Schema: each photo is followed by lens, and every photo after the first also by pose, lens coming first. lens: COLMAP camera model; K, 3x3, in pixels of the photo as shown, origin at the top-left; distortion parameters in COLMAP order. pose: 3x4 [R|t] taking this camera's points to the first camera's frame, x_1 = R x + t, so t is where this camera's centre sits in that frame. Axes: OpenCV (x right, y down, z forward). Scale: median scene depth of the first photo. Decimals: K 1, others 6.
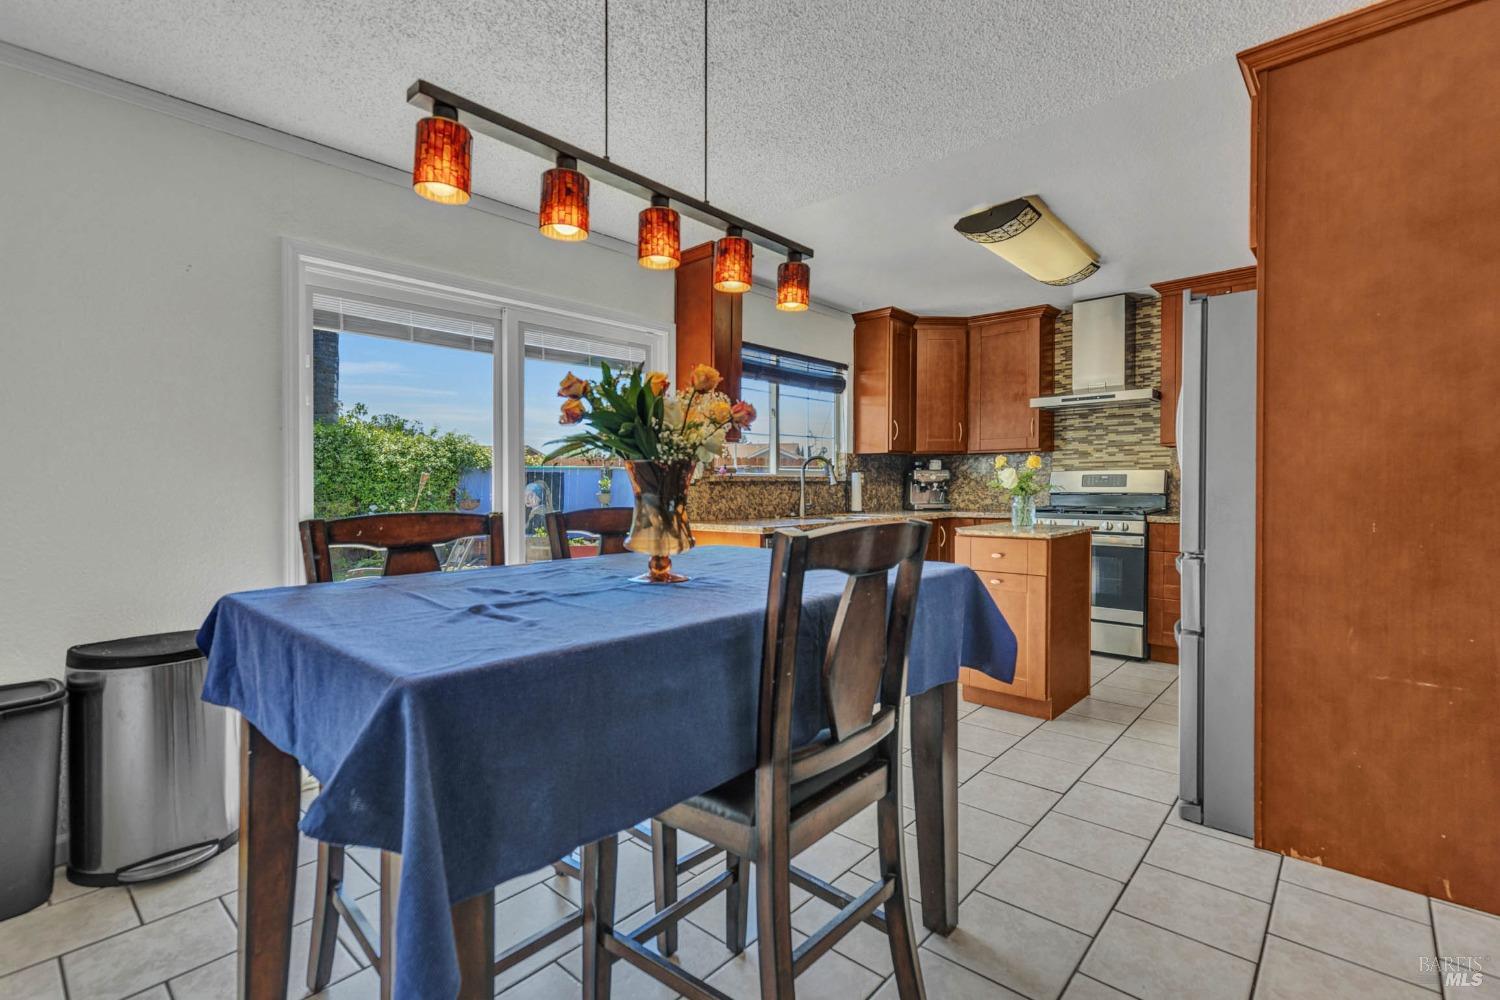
lens RADIAL K [[701.2, 0, 734.6], [0, 701.2, 499.1], [0, 0, 1]] dist [0.011147, -0.002948]
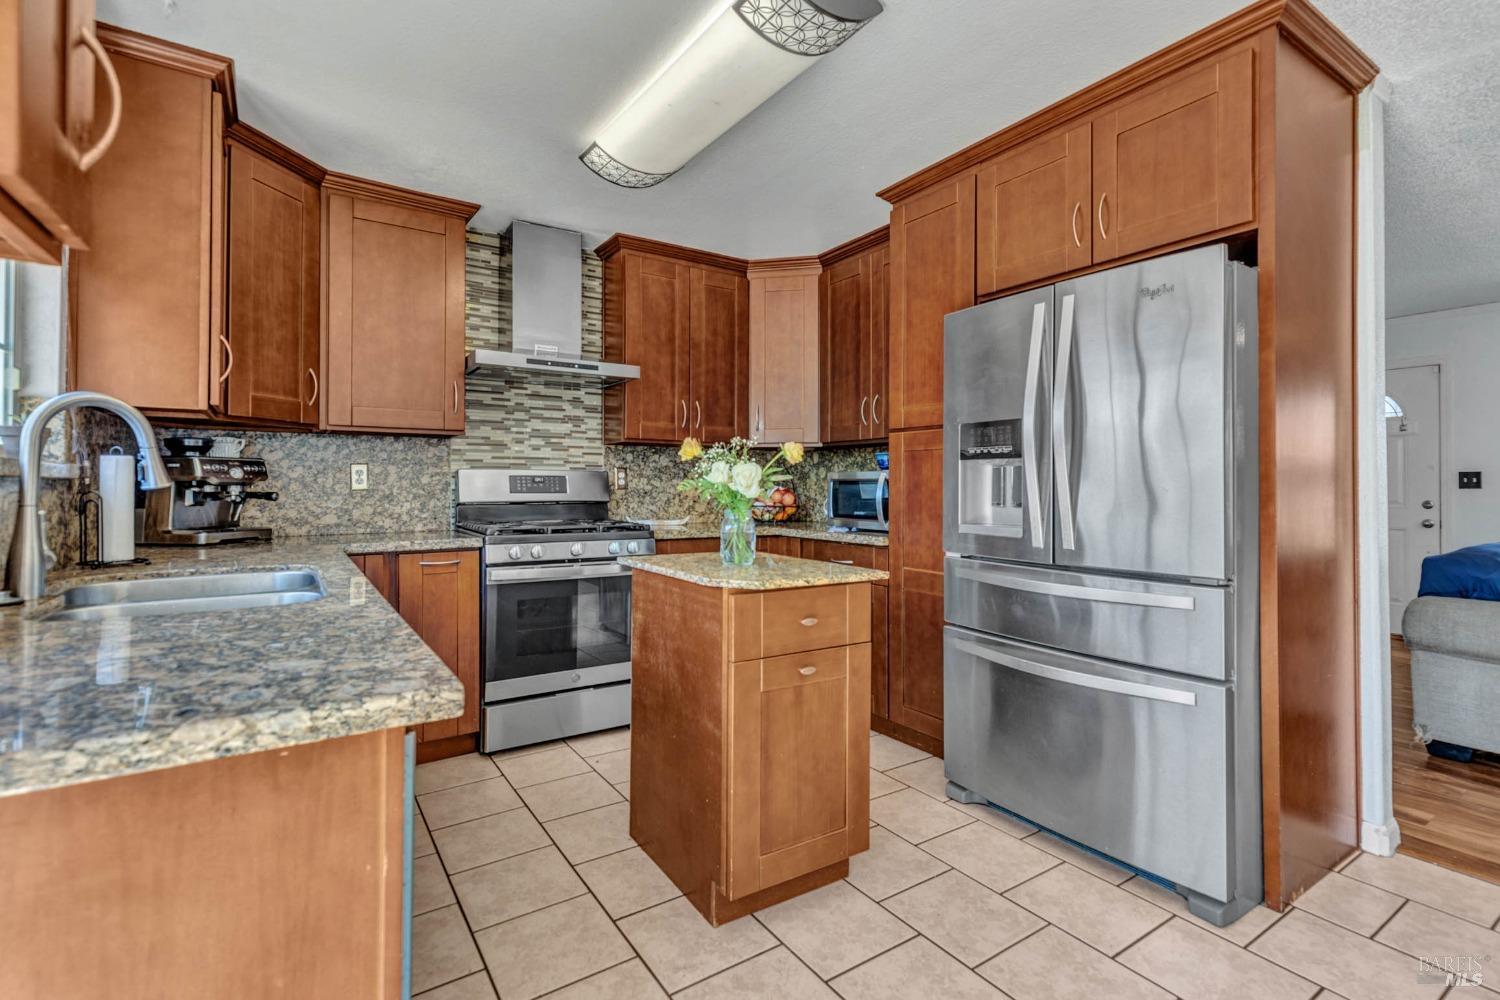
lens RADIAL K [[701.2, 0, 766.8], [0, 701.2, 478.8], [0, 0, 1]] dist [0.011147, -0.002948]
pose [[0.235517, 0.017703, 0.971709, -0.107983], [0.016107, 0.999626, -0.022116, -0.012437], [-0.971737, 0.020860, 0.235143, 0.606088]]
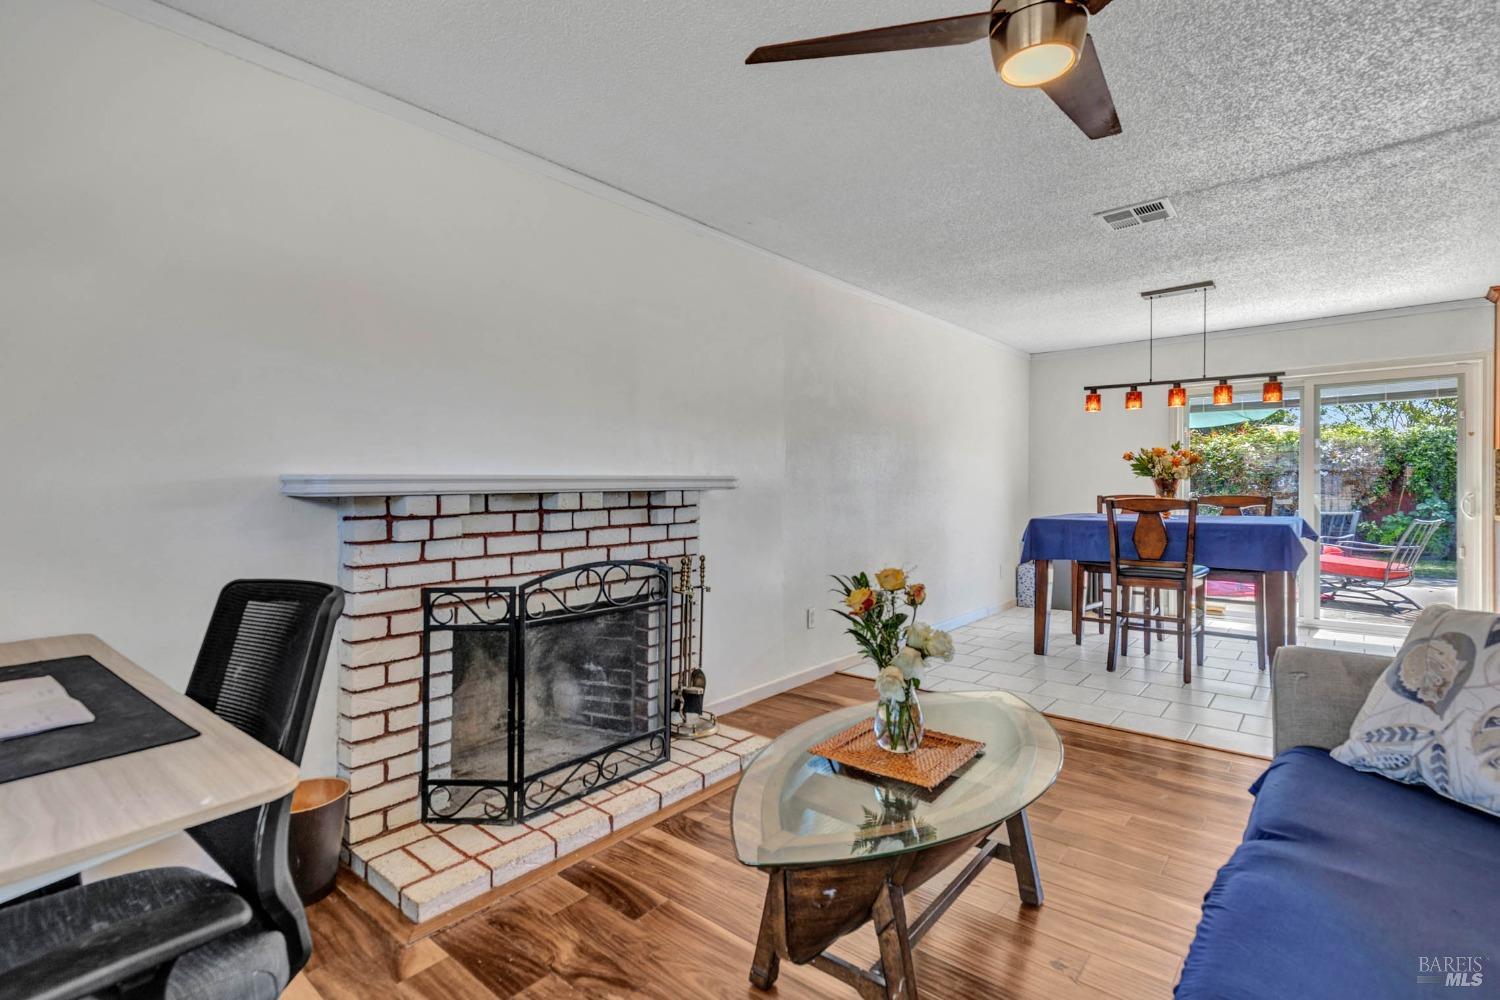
lens RADIAL K [[701.2, 0, 746.4], [0, 701.2, 468.8], [0, 0, 1]] dist [0.011147, -0.002948]
pose [[0.028368, -0.018272, -0.999431, 0.878180], [-0.008838, 0.999789, -0.018530, -0.007763], [0.999558, 0.009359, 0.028201, -0.261709]]
